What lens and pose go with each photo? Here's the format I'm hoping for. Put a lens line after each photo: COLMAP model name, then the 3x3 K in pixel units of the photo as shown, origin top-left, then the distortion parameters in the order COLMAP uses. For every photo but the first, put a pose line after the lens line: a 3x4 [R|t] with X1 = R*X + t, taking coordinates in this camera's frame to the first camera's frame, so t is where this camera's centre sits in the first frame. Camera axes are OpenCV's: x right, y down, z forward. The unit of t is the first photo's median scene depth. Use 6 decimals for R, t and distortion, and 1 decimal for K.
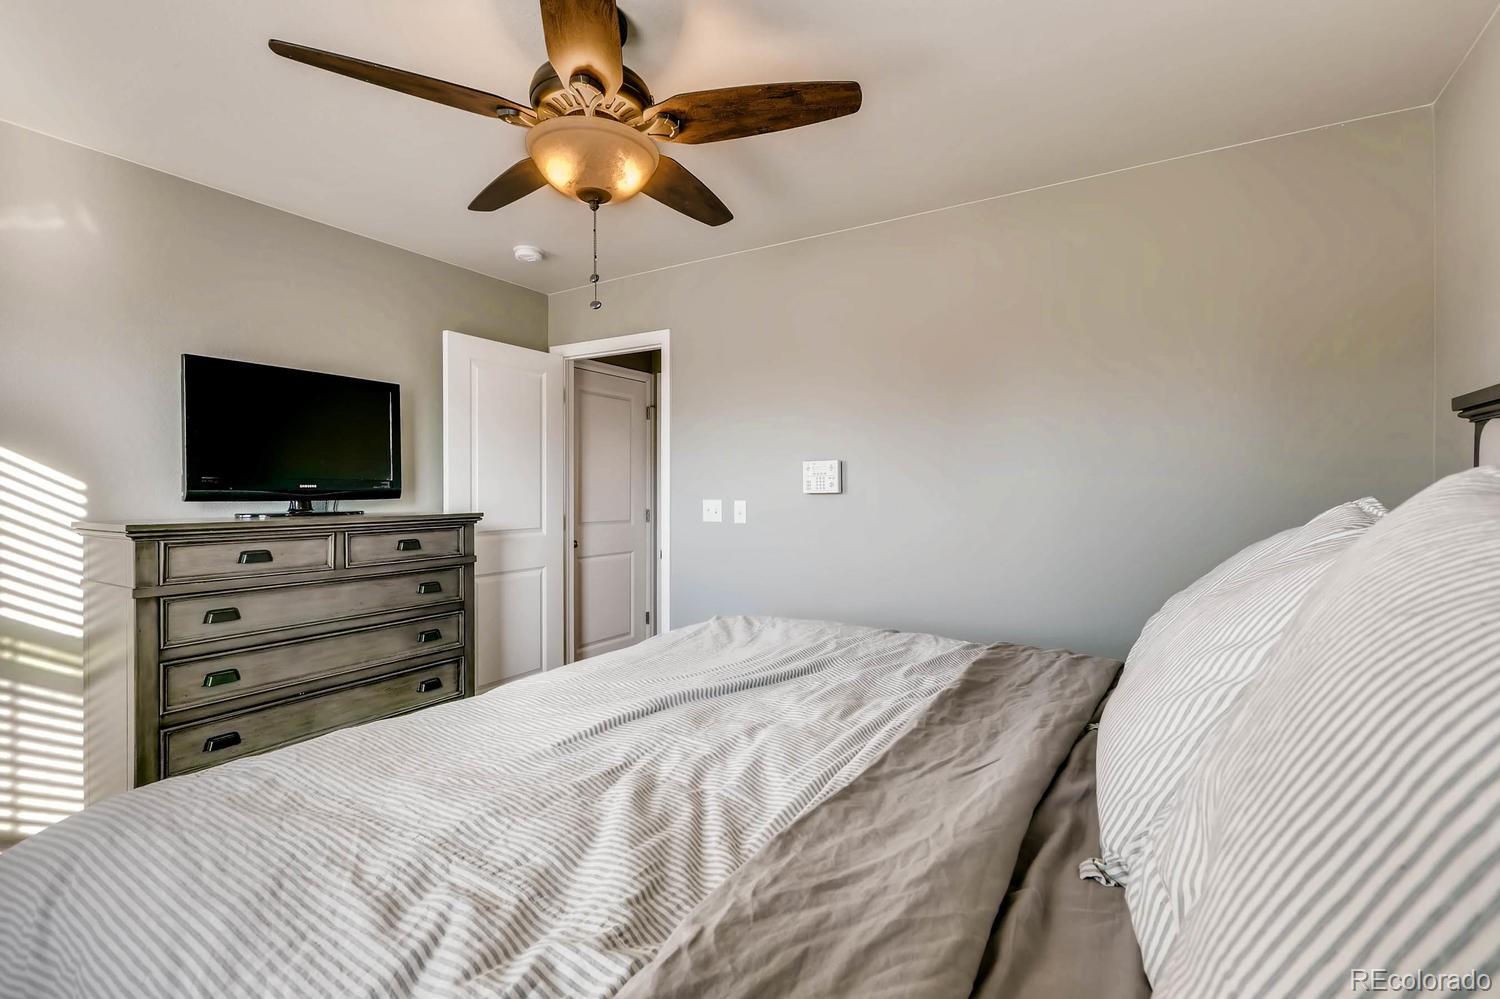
lens RADIAL K [[685.2, 0, 744.3], [0, 685.2, 493.5], [0, 0, 1]] dist [0.003902, 0.000072]
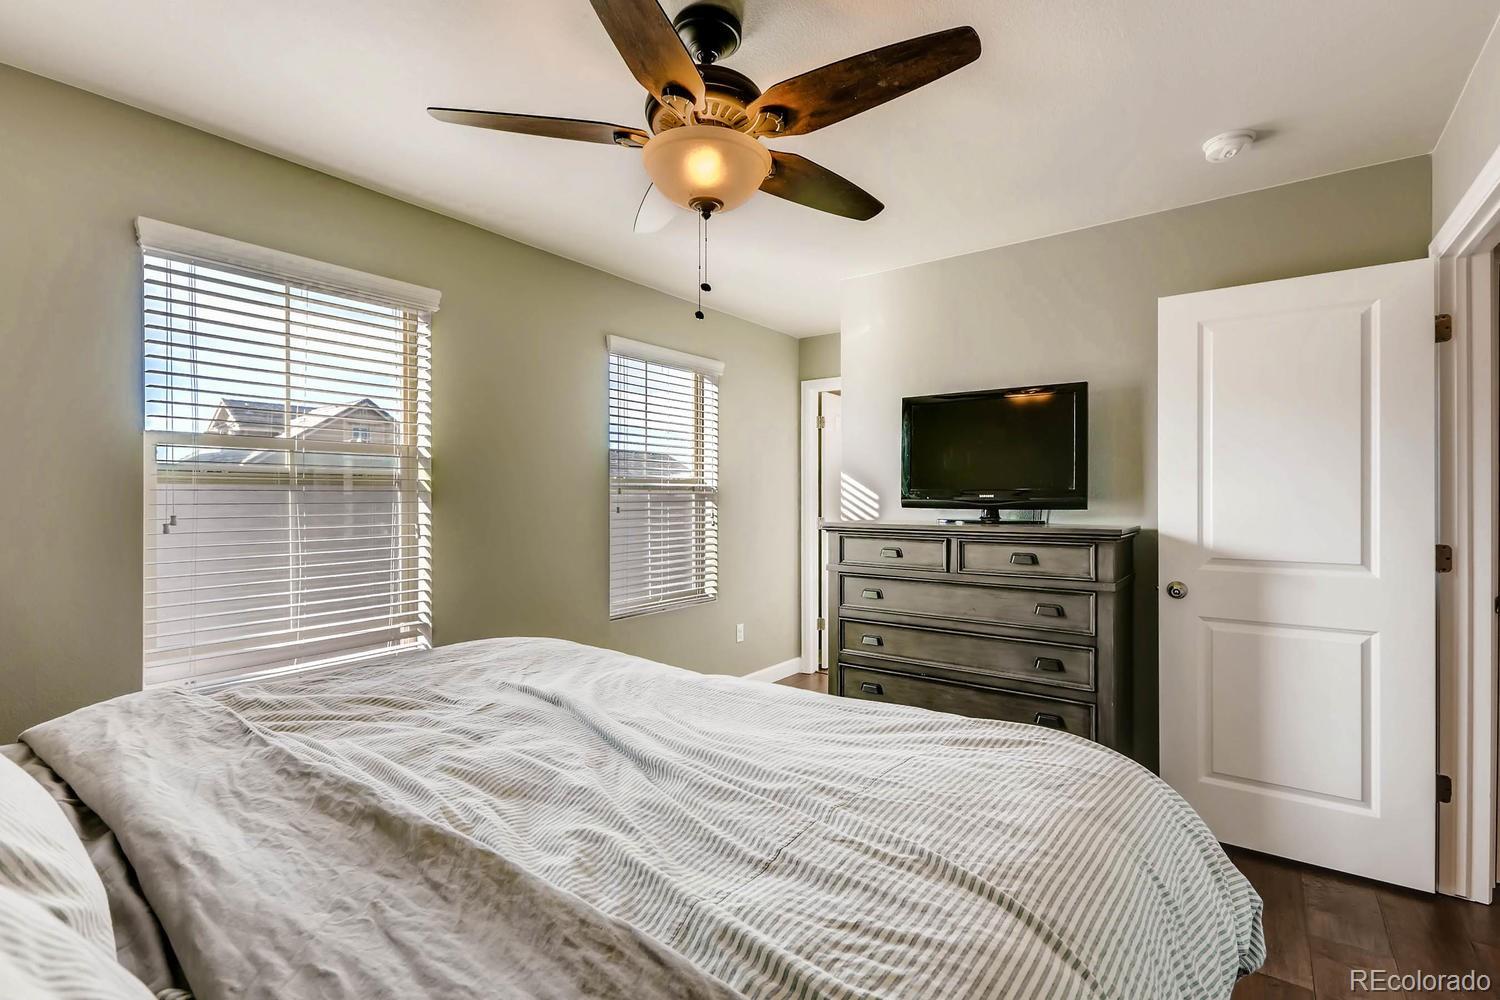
lens RADIAL K [[685.2, 0, 749.3], [0, 685.2, 501.3], [0, 0, 1]] dist [0.003902, 0.000072]
pose [[-0.096313, 0.004677, -0.995340, 0.505863], [-0.005597, 0.999971, 0.005240, -0.006407], [0.995335, 0.006075, -0.096284, 0.771164]]
